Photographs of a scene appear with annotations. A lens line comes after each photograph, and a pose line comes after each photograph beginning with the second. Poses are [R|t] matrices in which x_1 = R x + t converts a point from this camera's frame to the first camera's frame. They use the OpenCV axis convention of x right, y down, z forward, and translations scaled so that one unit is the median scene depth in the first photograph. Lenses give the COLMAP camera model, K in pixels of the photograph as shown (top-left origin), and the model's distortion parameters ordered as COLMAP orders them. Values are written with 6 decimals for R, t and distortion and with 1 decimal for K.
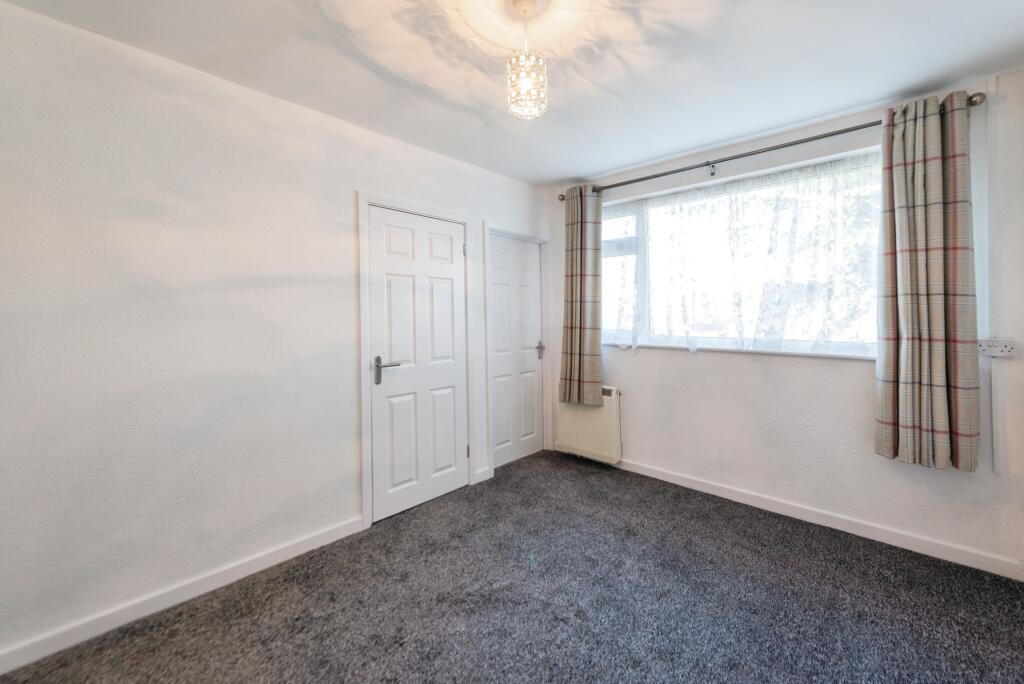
lens RADIAL K [[408.1, 0, 532.5], [0, 408.1, 314.7], [0, 0, 1]] dist [0.012558, -0.000091]
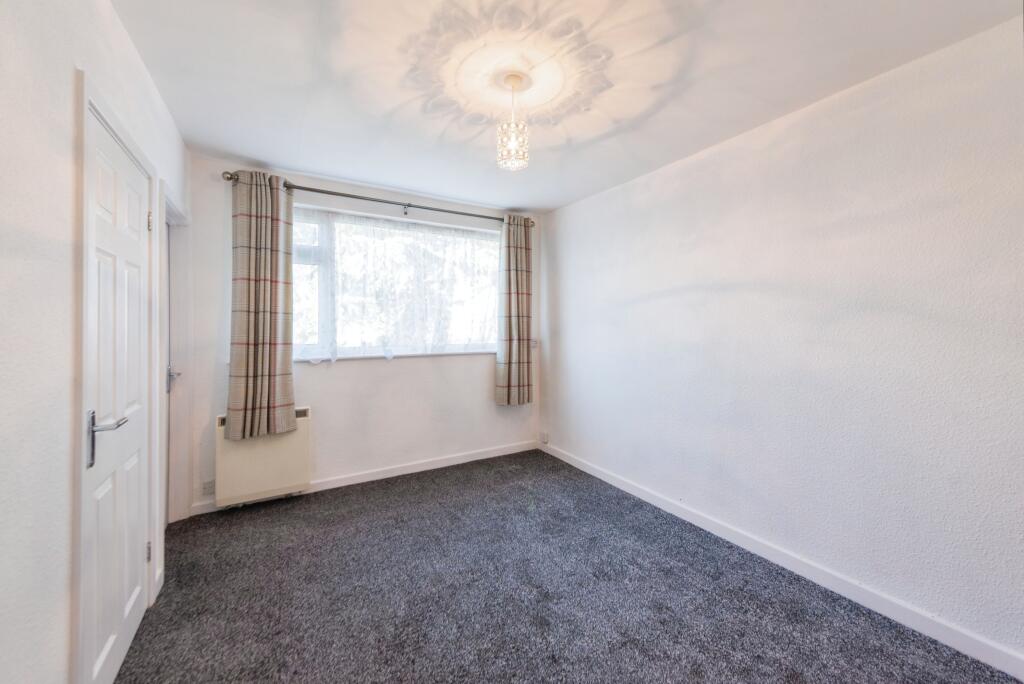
lens RADIAL K [[405.7, 0, 515.8], [0, 405.7, 326.0], [0, 0, 1]] dist [-0.000554, -0.000250]
pose [[0.294998, 0.002452, 0.955495, -0.587270], [0.005374, 0.999977, -0.004226, 0.002560], [-0.955483, 0.006382, 0.294978, 0.304091]]
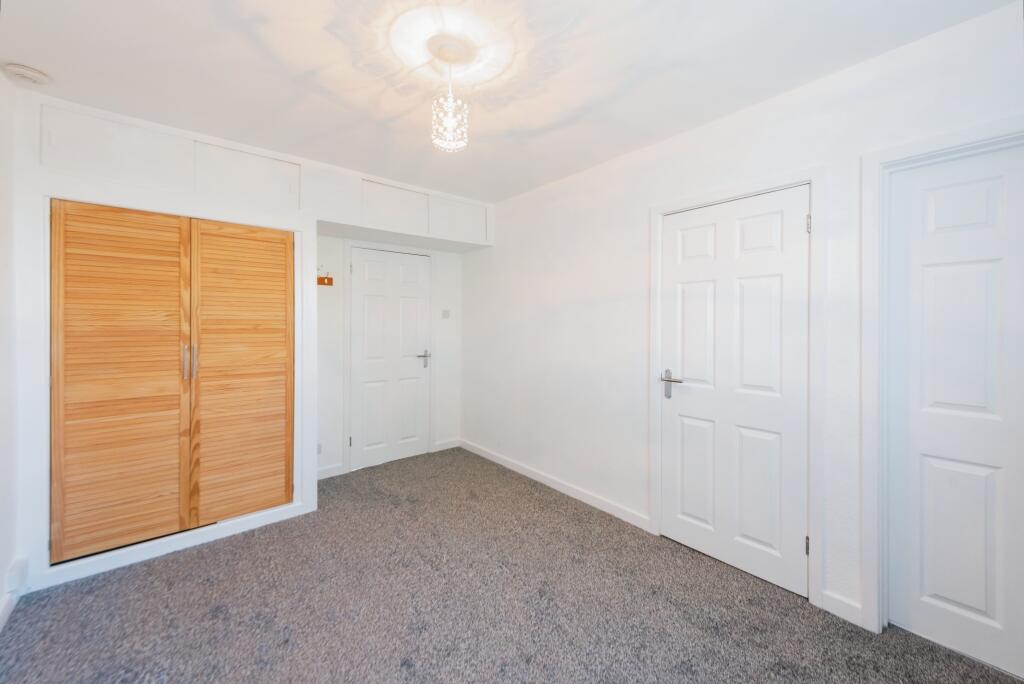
lens RADIAL K [[405.7, 0, 515.8], [0, 405.7, 326.0], [0, 0, 1]] dist [-0.000554, -0.000250]
pose [[-0.156898, 0.003613, -0.987608, 0.530827], [-0.001327, 0.999992, 0.003869, -0.004043], [0.987614, 0.001918, -0.156892, 0.663379]]
